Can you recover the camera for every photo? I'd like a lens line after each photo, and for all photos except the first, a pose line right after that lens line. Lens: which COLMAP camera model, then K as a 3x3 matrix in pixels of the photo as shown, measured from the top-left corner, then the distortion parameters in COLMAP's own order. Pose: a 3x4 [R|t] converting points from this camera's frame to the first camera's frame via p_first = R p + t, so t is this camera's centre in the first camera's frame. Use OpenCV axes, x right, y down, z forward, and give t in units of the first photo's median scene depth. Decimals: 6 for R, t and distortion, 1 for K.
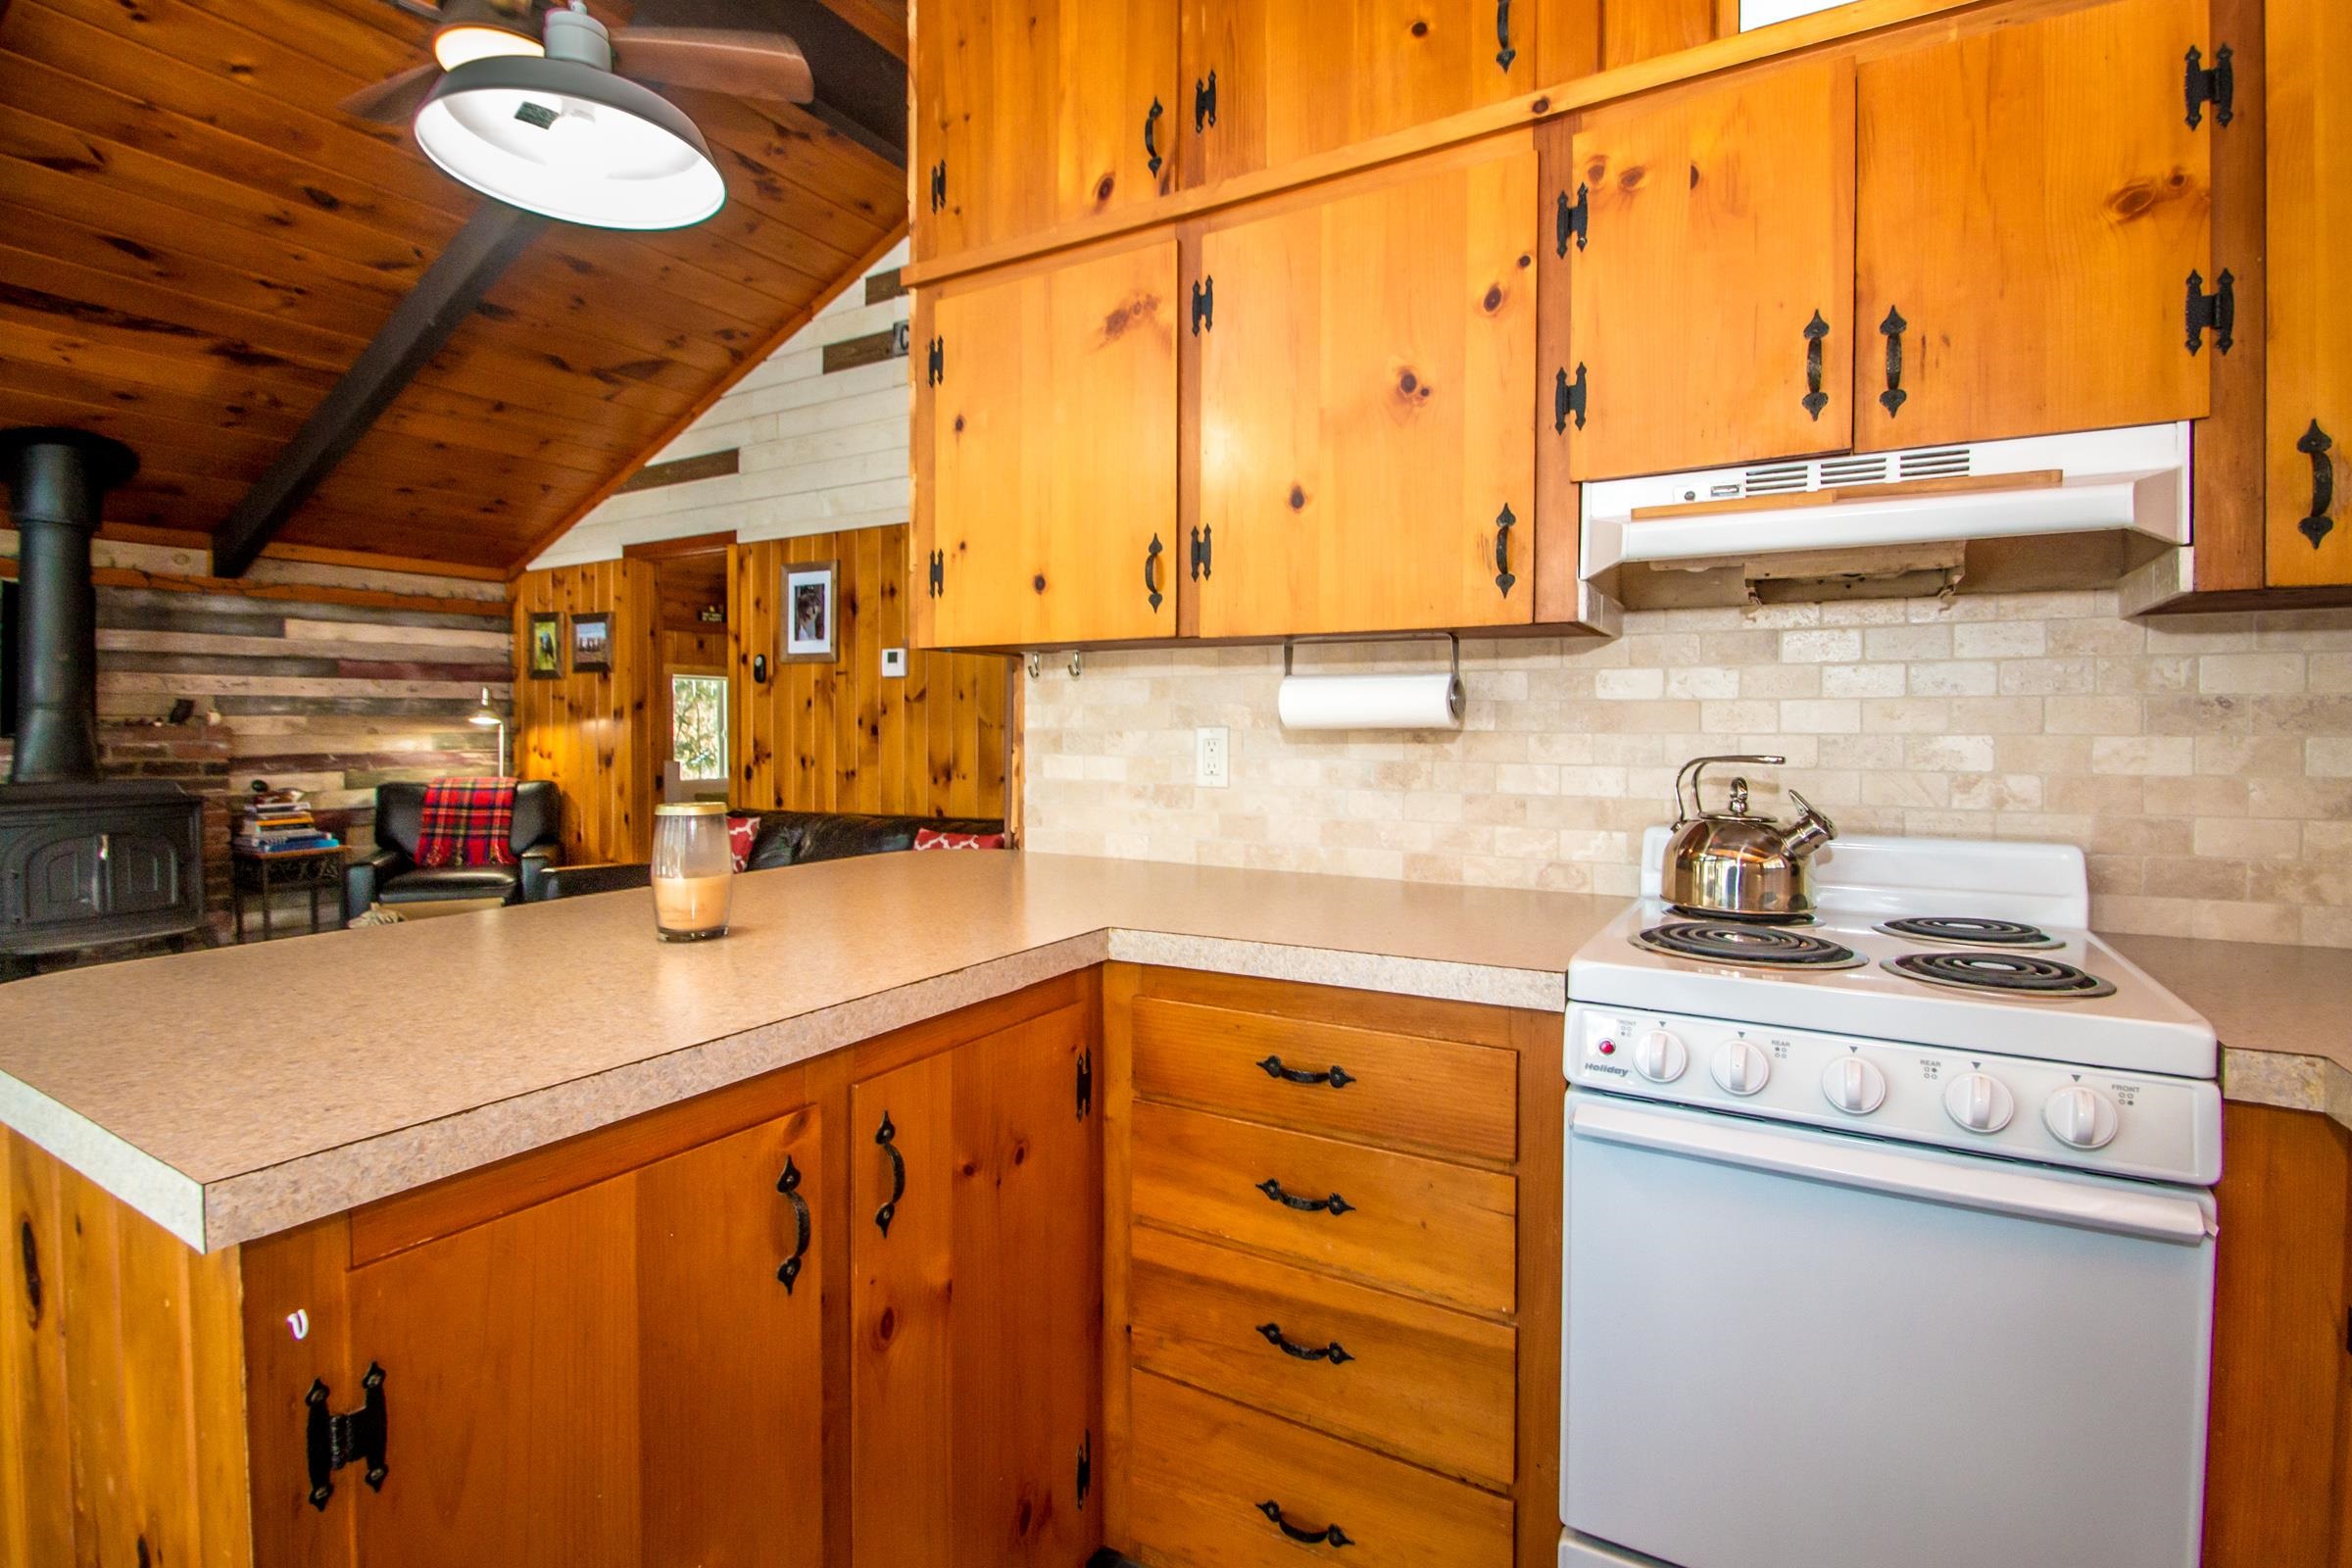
lens RADIAL K [[1105.4, 0, 1174.2], [0, 1105.4, 735.6], [0, 0, 1]] dist [0.004234, -0.012794]
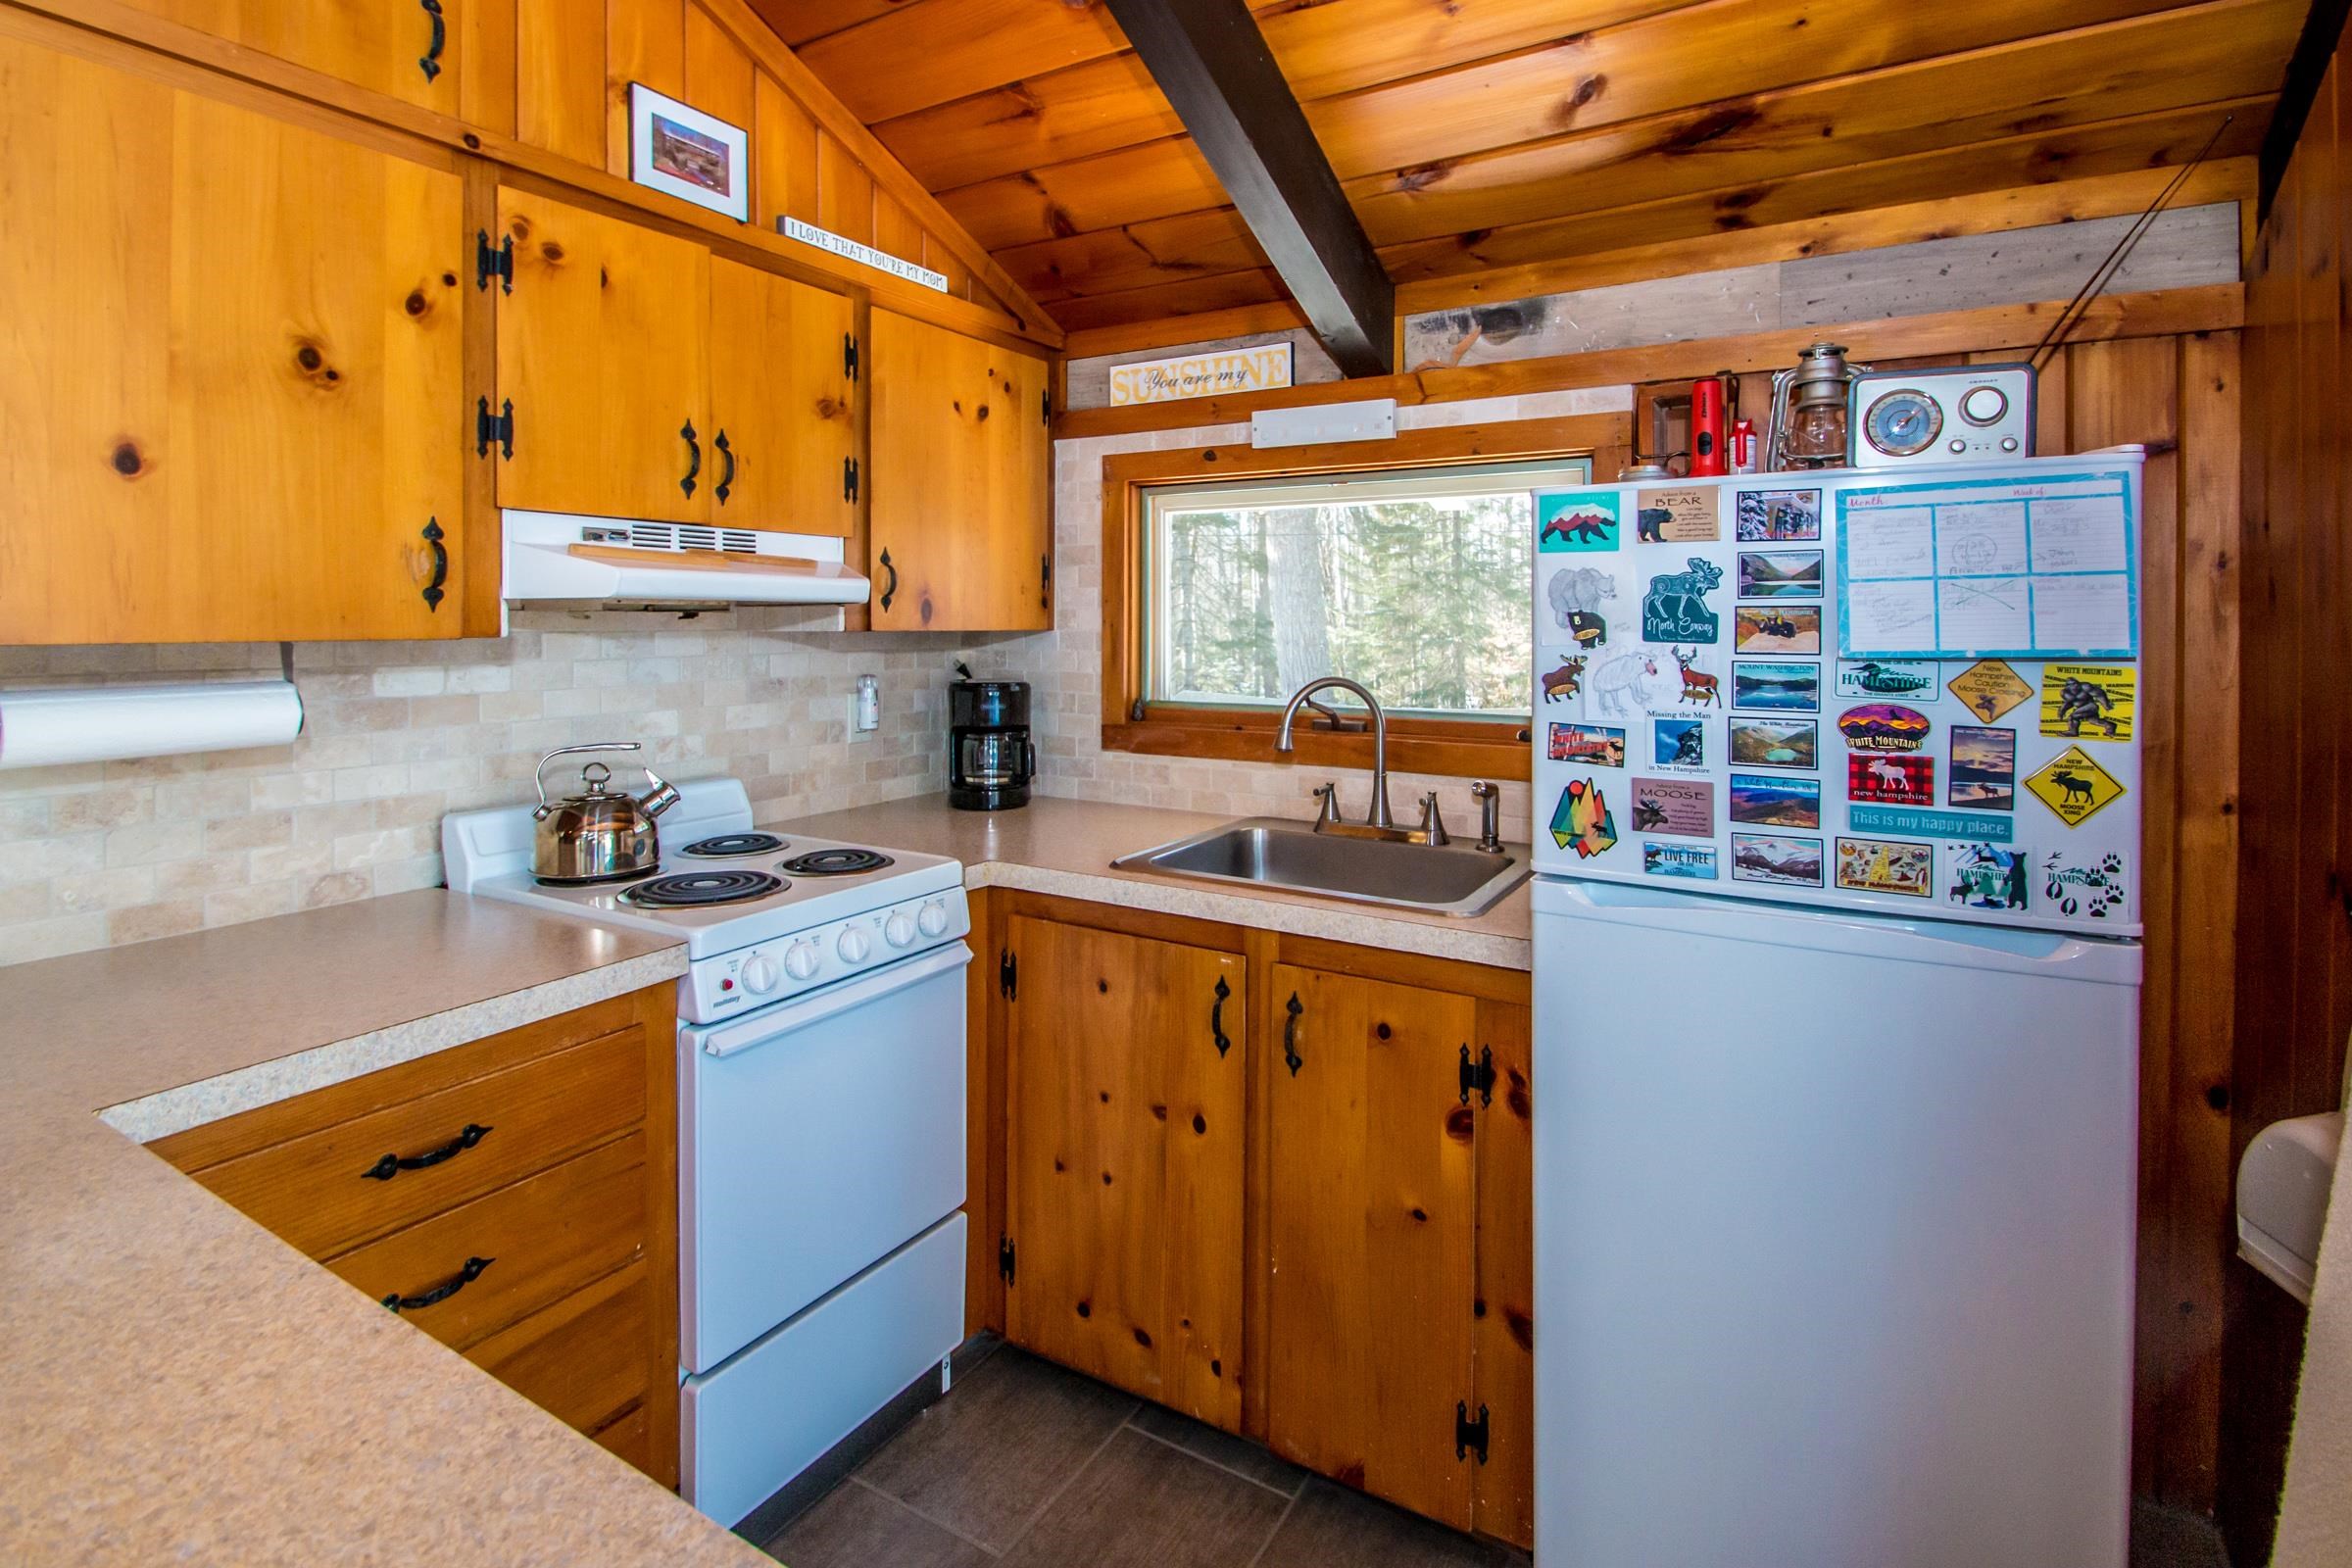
lens RADIAL K [[1089.3, 0, 1176.7], [0, 1089.3, 629.1], [0, 0, 1]] dist [0.007905, -0.011843]
pose [[0.016526, -0.010252, 0.999811, -0.192581], [0.009520, 0.999904, 0.010096, -0.032586], [-0.999818, 0.009352, 0.016622, 0.092138]]
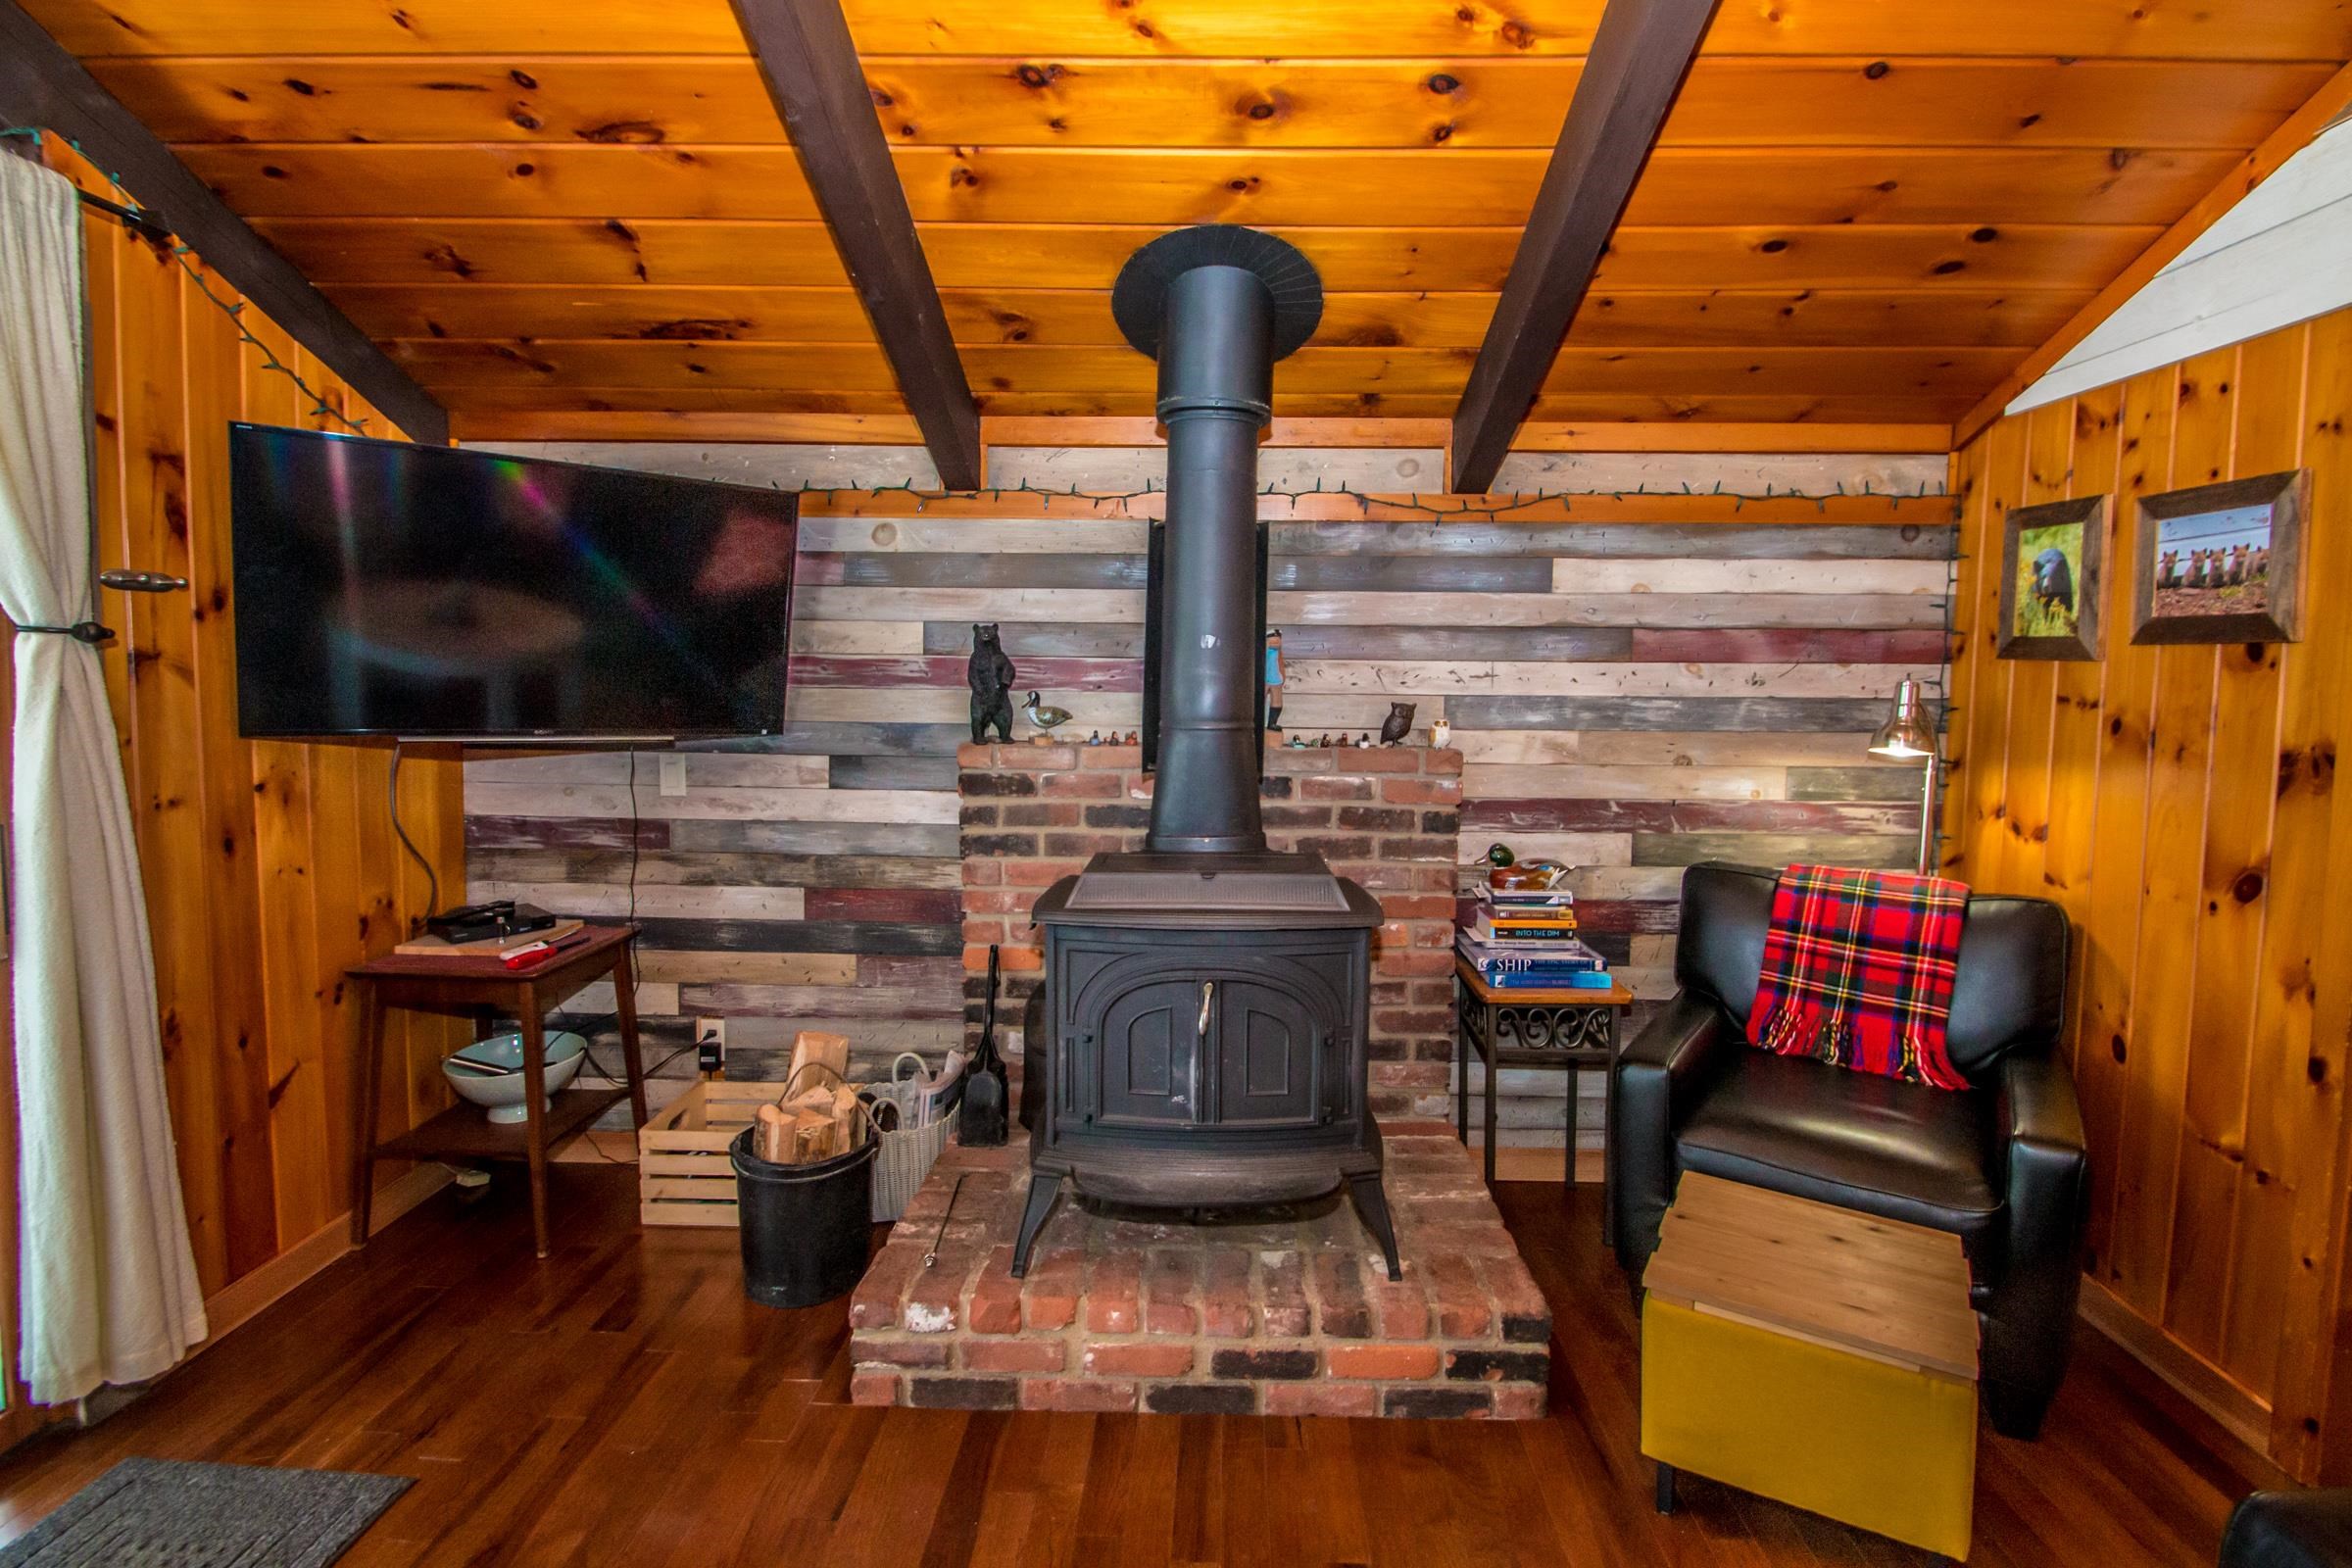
lens RADIAL K [[1095.7, 0, 1182.7], [0, 1095.7, 749.4], [0, 0, 1]] dist [0.002182, -0.012592]
pose [[0.487157, 0.069420, -0.870551, -0.410079], [-0.019575, 0.997453, 0.068585, -0.043837], [0.873095, -0.016371, 0.487275, 0.567730]]
